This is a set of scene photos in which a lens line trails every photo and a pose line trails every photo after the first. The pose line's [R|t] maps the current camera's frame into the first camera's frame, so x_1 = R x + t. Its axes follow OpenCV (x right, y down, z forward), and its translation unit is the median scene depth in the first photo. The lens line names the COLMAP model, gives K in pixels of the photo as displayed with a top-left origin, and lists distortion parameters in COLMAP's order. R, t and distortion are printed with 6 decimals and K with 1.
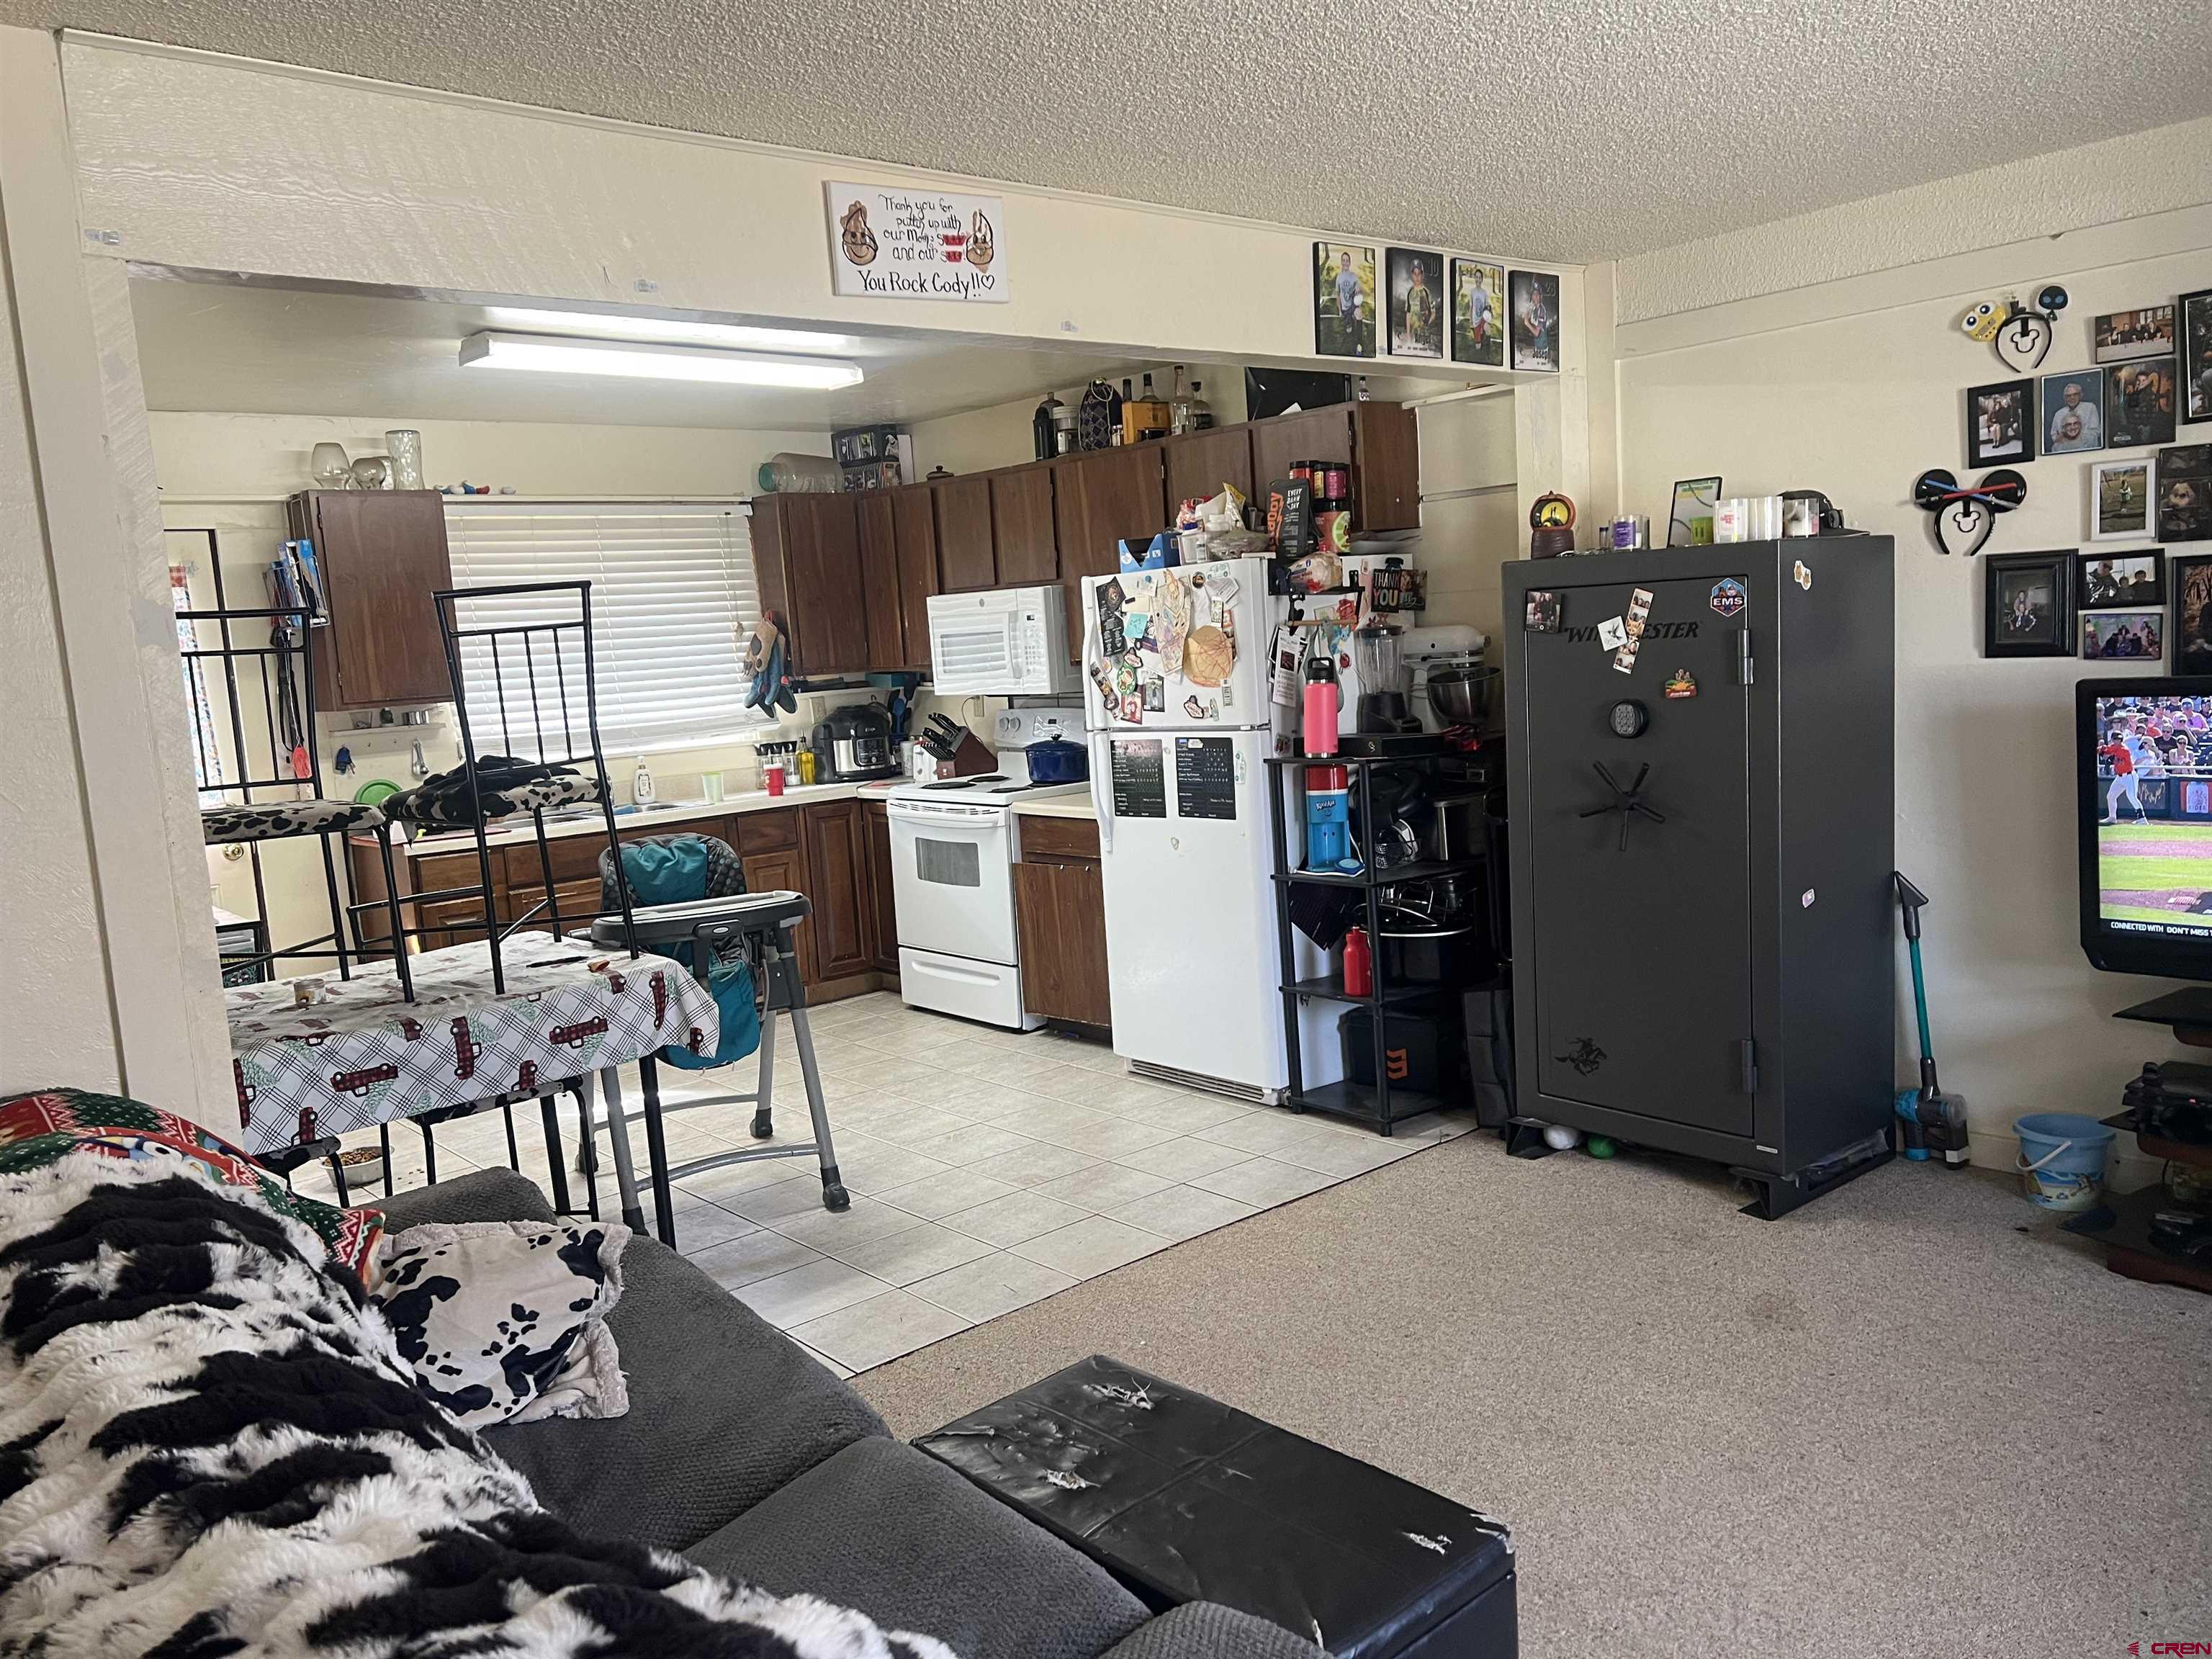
lens RADIAL K [[1670.3, 0, 1120.9], [0, 1670.3, 842.4], [0, 0, 1]] dist [0.046331, -0.020667]
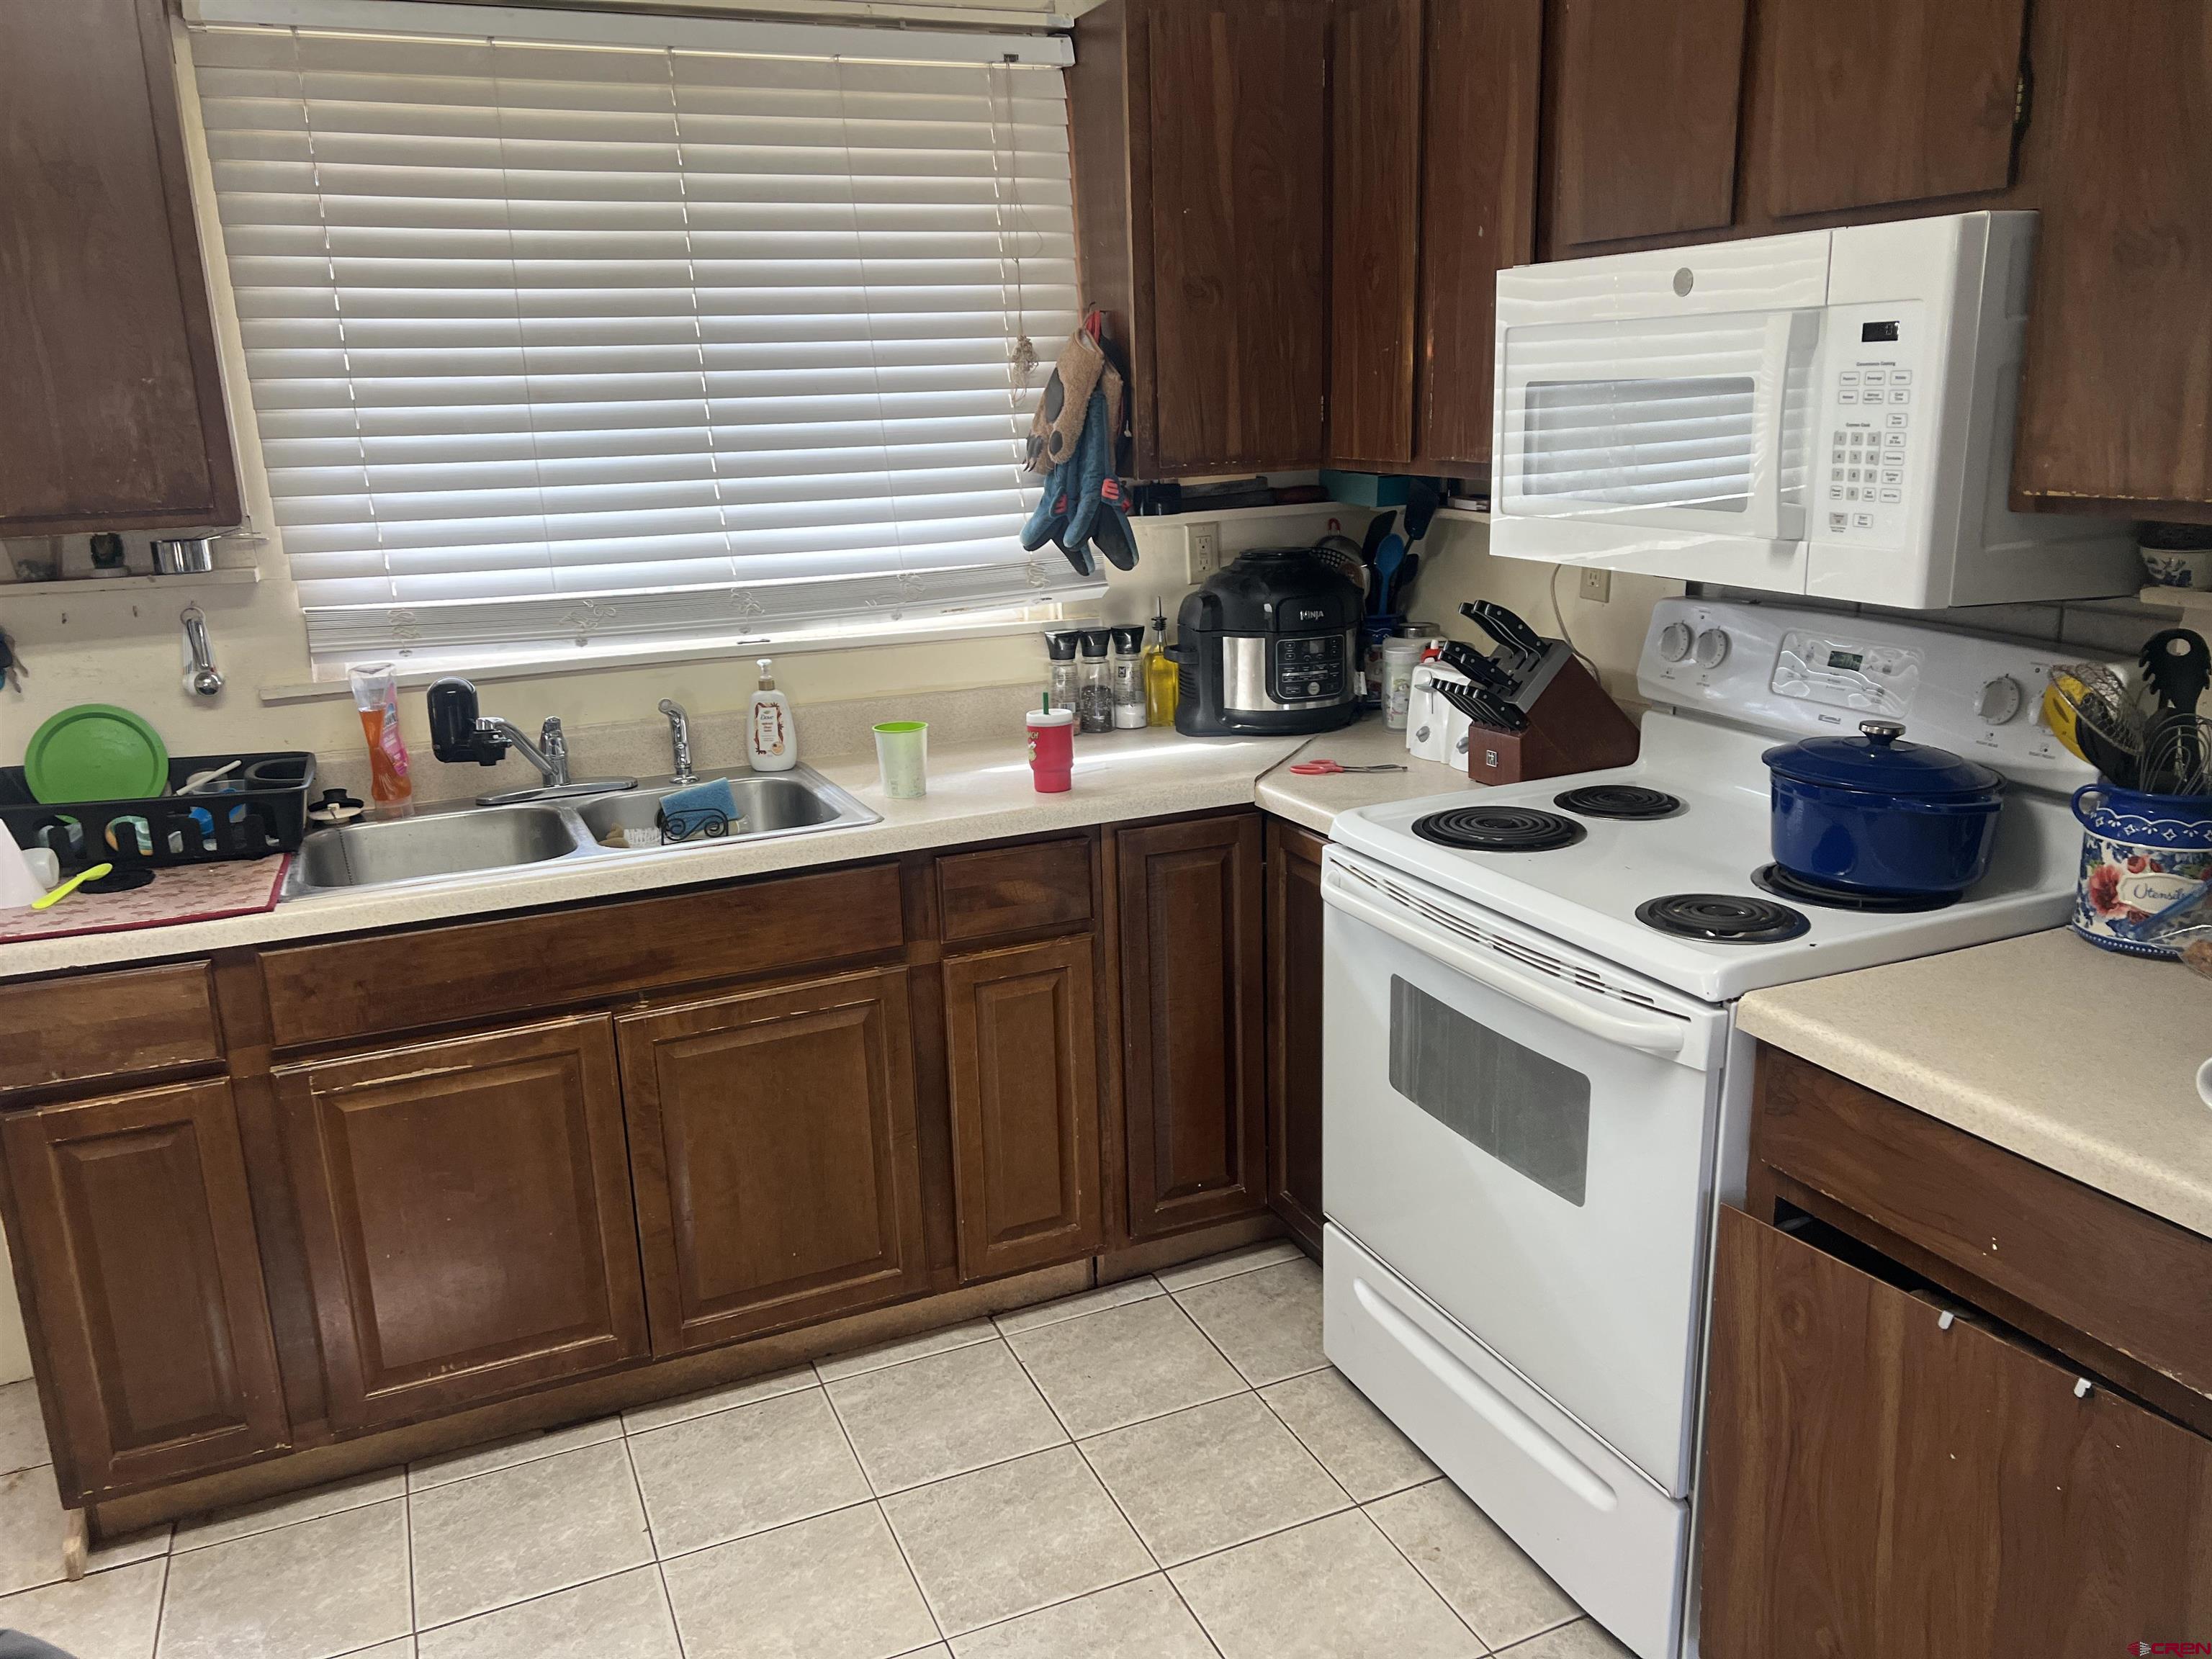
lens RADIAL K [[1670.3, 0, 1083.1], [0, 1670.3, 841.3], [0, 0, 1]] dist [0.046331, -0.020667]
pose [[0.949576, 0.111805, -0.292926, -0.077959], [-0.067499, 0.985250, 0.157245, -0.074950], [0.306186, -0.129543, 0.943116, 0.597290]]
